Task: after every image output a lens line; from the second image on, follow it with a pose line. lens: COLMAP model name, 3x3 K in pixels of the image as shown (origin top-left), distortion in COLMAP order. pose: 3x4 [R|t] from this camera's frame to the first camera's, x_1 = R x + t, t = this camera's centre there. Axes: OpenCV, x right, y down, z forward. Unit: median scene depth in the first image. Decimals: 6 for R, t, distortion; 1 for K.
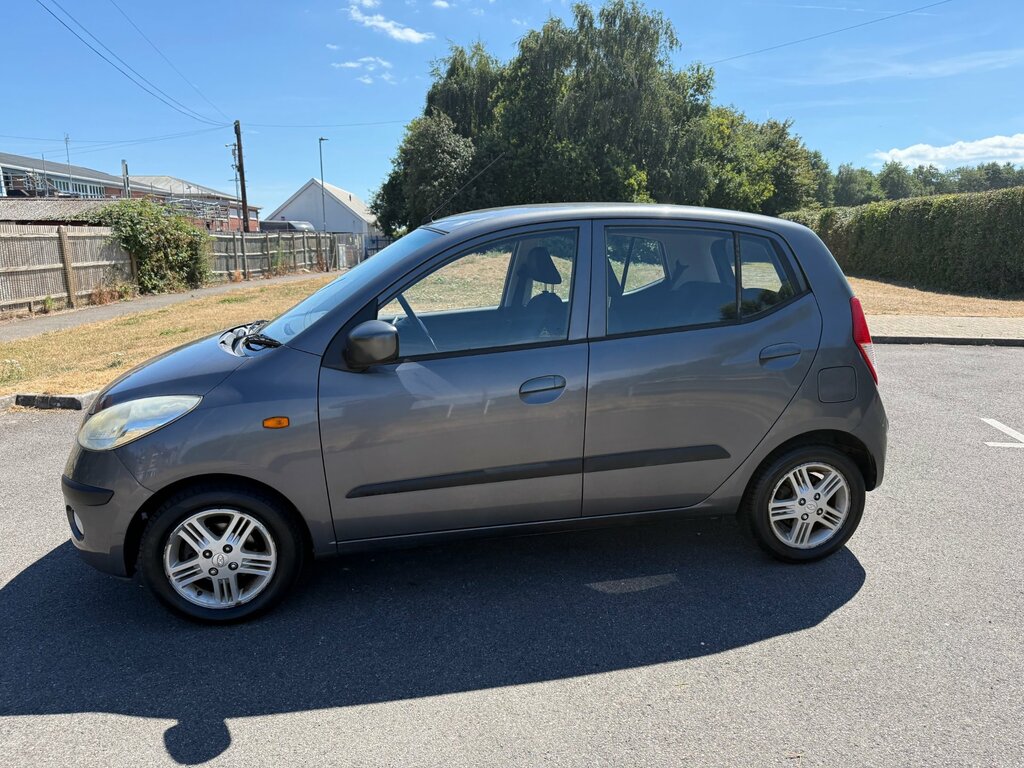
lens RADIAL K [[718.0, 0, 508.3], [0, 718.0, 388.4], [0, 0, 1]] dist [0.055329, -0.082673]
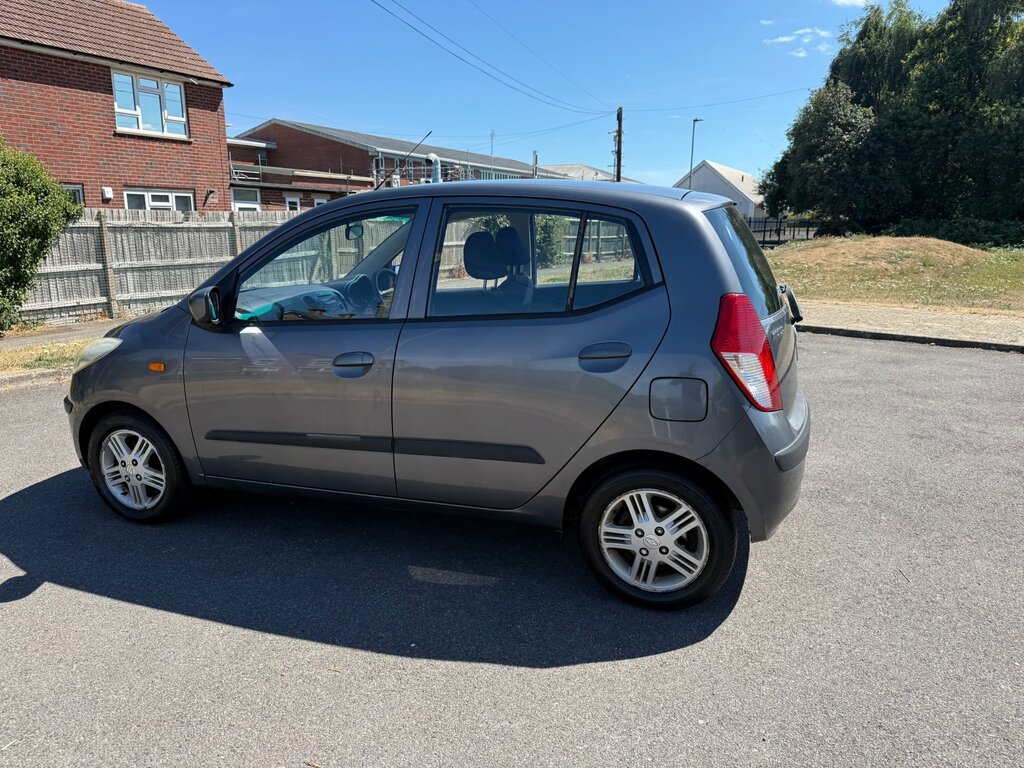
lens RADIAL K [[722.0, 0, 508.5], [0, 722.0, 383.2], [0, 0, 1]] dist [0.026149, -0.031908]
pose [[0.858810, 0.116361, -0.498904, 0.056258], [-0.108652, 0.993079, 0.044587, -0.003106], [0.500639, 0.015915, 0.865510, 0.016175]]
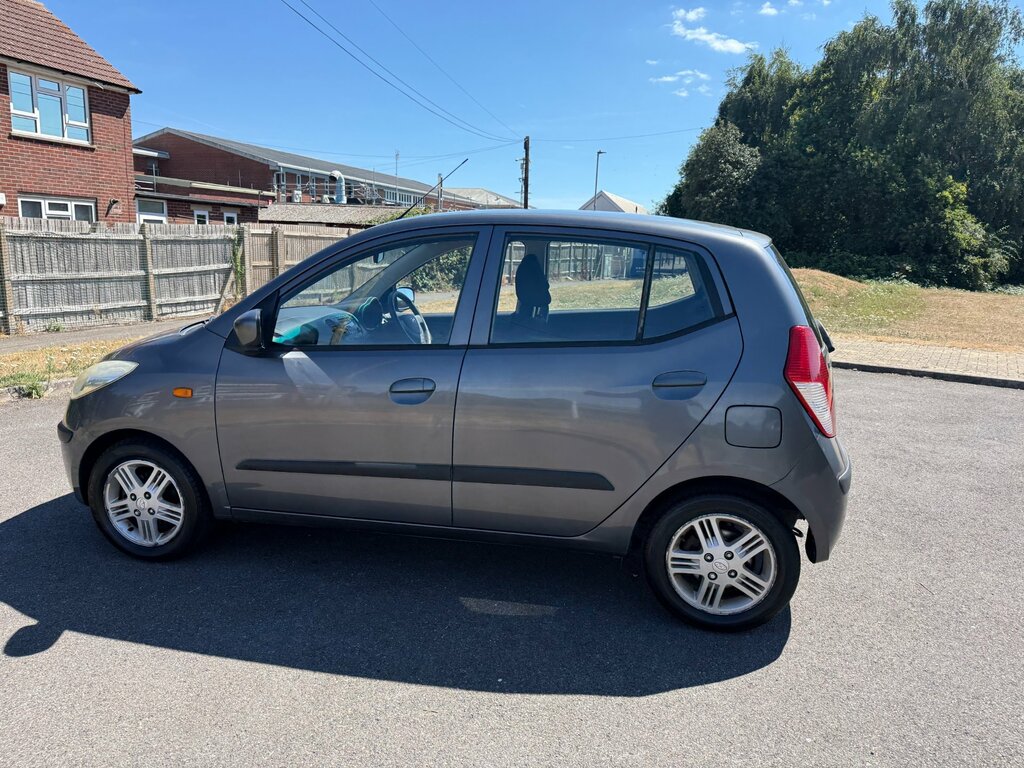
lens RADIAL K [[722.5, 0, 507.9], [0, 722.5, 378.2], [0, 0, 1]] dist [0.013103, -0.017778]
pose [[0.920756, 0.103588, -0.376135, 0.040689], [-0.114153, 0.993446, -0.005844, -0.001915], [0.373064, 0.048318, 0.926546, 0.008652]]
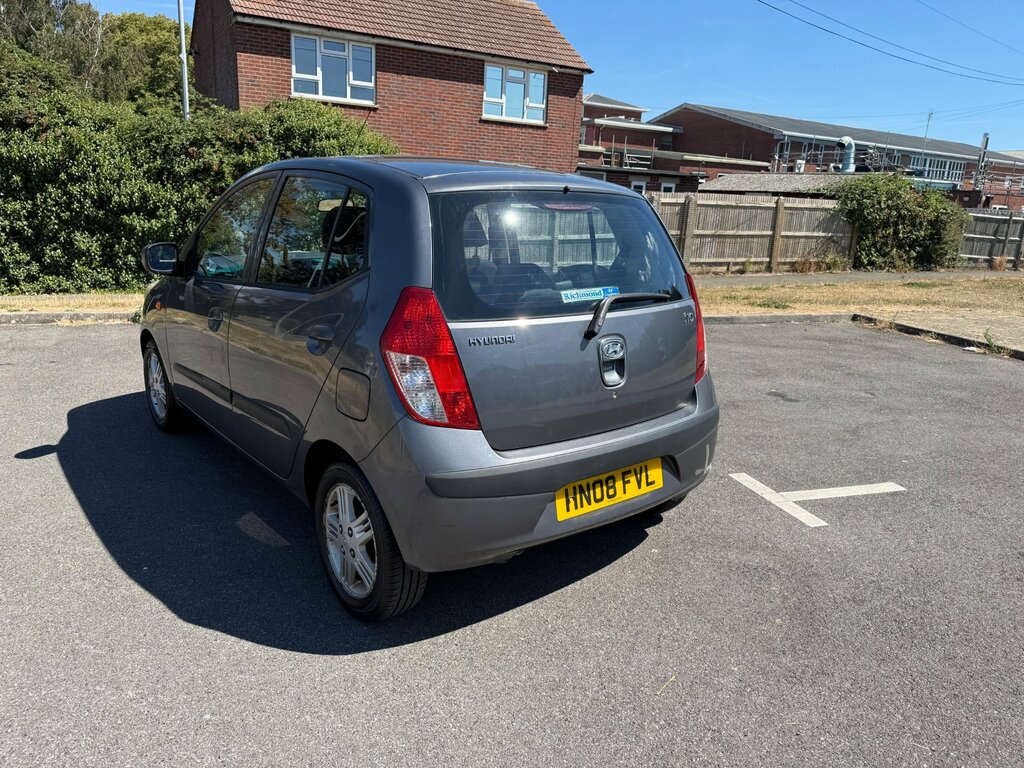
lens RADIAL K [[718.0, 0, 508.3], [0, 718.0, 388.4], [0, 0, 1]] dist [0.055329, -0.082673]
pose [[0.461632, 0.250477, -0.850974, 0.094460], [-0.225635, 0.960911, 0.160434, -0.013561], [0.857896, 0.117948, 0.500103, 0.061848]]
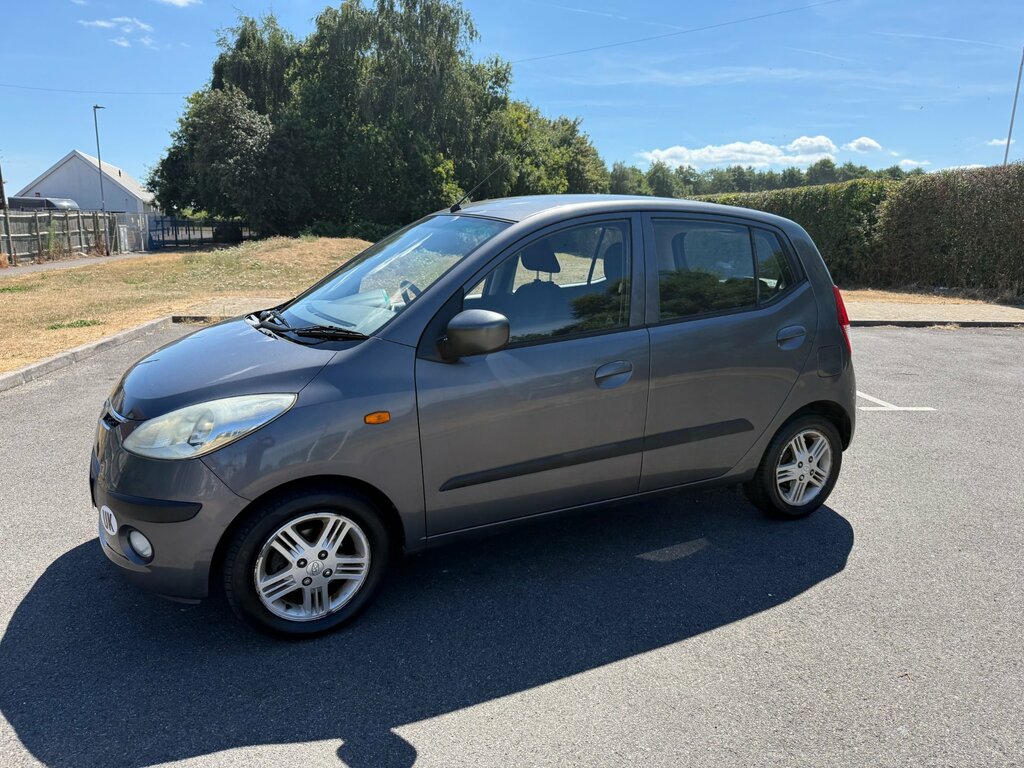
lens RADIAL K [[718.0, 0, 508.3], [0, 718.0, 388.4], [0, 0, 1]] dist [0.055329, -0.082673]
pose [[0.960557, -0.040469, 0.275124, -0.028883], [0.035791, 0.999117, 0.022003, -0.000446], [-0.275772, -0.011288, 0.961157, 0.002594]]
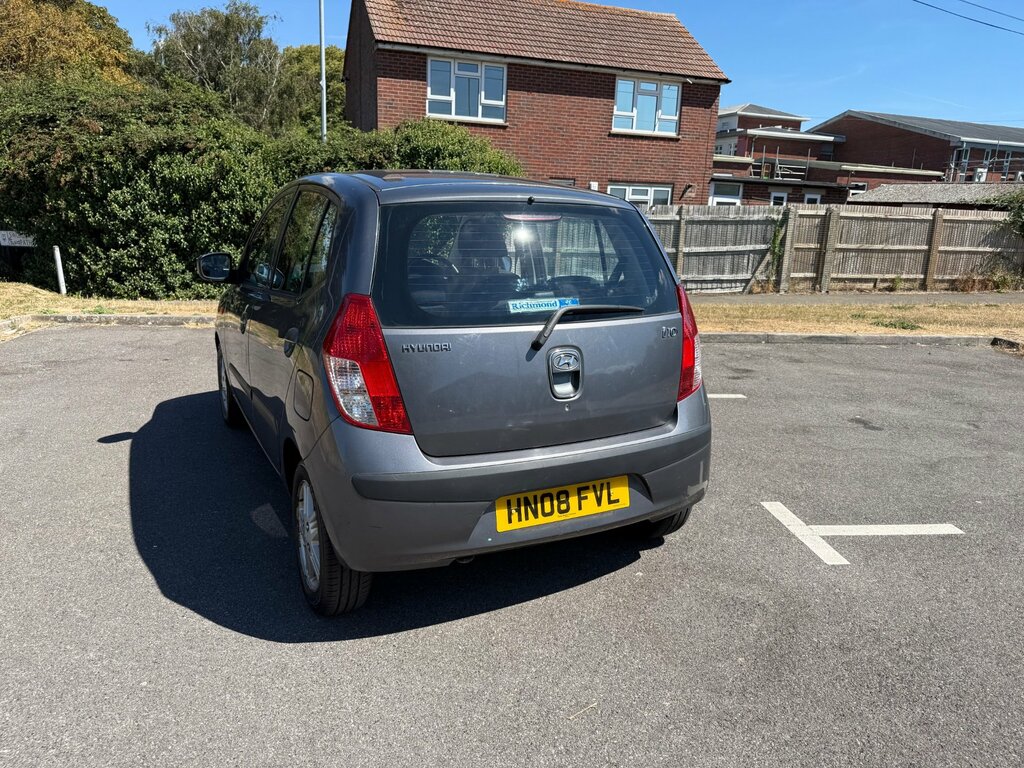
lens RADIAL K [[718.0, 0, 508.3], [0, 718.0, 388.4], [0, 0, 1]] dist [0.055329, -0.082673]
pose [[0.274112, 0.249589, -0.928745, 0.101072], [-0.232870, 0.954221, 0.187706, -0.017152], [0.933078, 0.164825, 0.319685, 0.077342]]
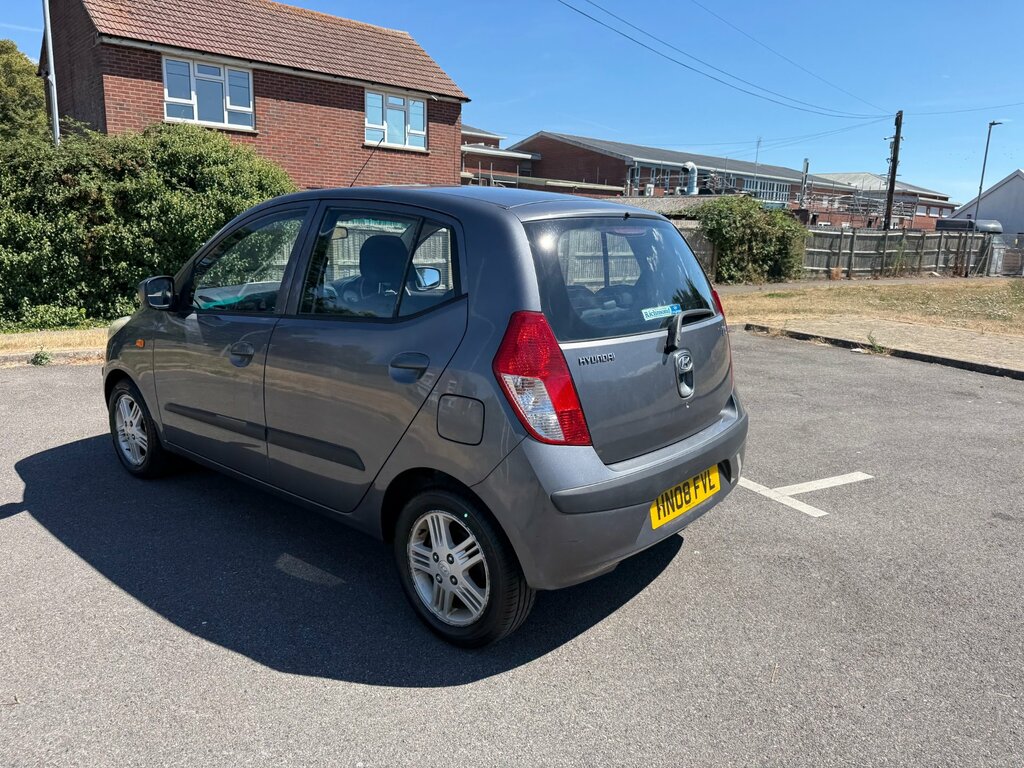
lens RADIAL K [[719.9, 0, 507.3], [0, 719.9, 378.4], [0, 0, 1]] dist [0.031452, -0.042946]
pose [[0.620947, 0.183459, -0.762082, 0.085156], [-0.190615, 0.978382, 0.080216, -0.009468], [0.760323, 0.095455, 0.642493, 0.044560]]
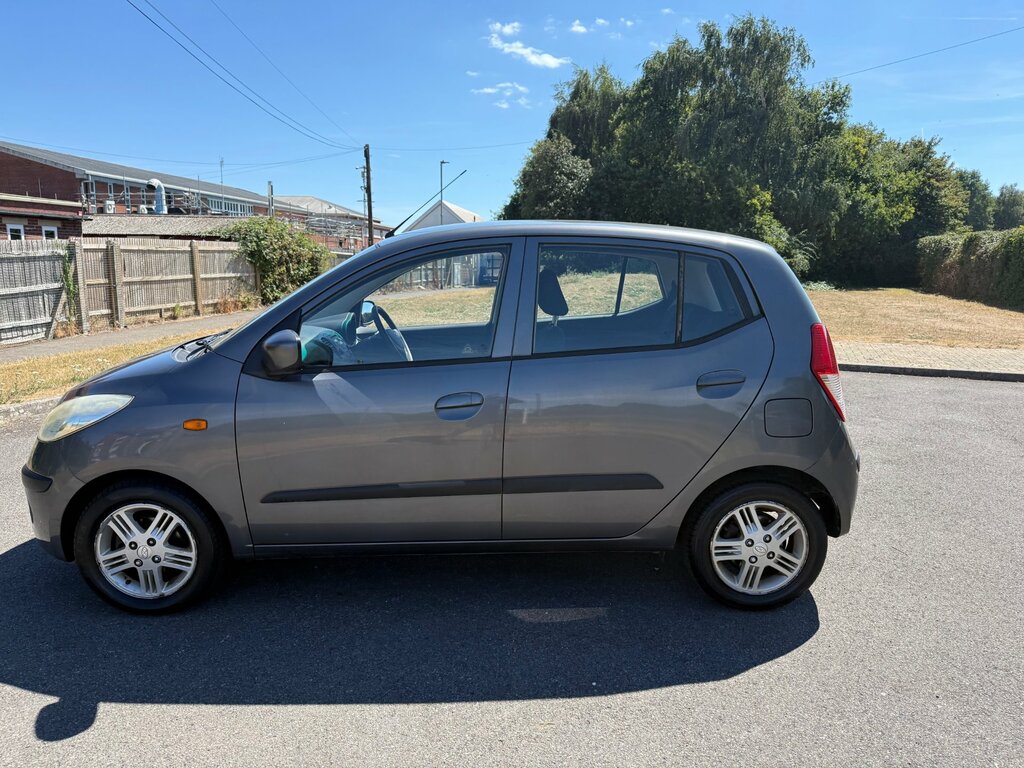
lens RADIAL K [[720.4, 0, 508.0], [0, 720.4, 382.9], [0, 0, 1]] dist [0.044268, -0.075258]
pose [[0.985083, 0.044801, -0.166145, 0.020591], [-0.050425, 0.998284, -0.029783, -0.000331], [0.164526, 0.037716, 0.985651, 0.002530]]
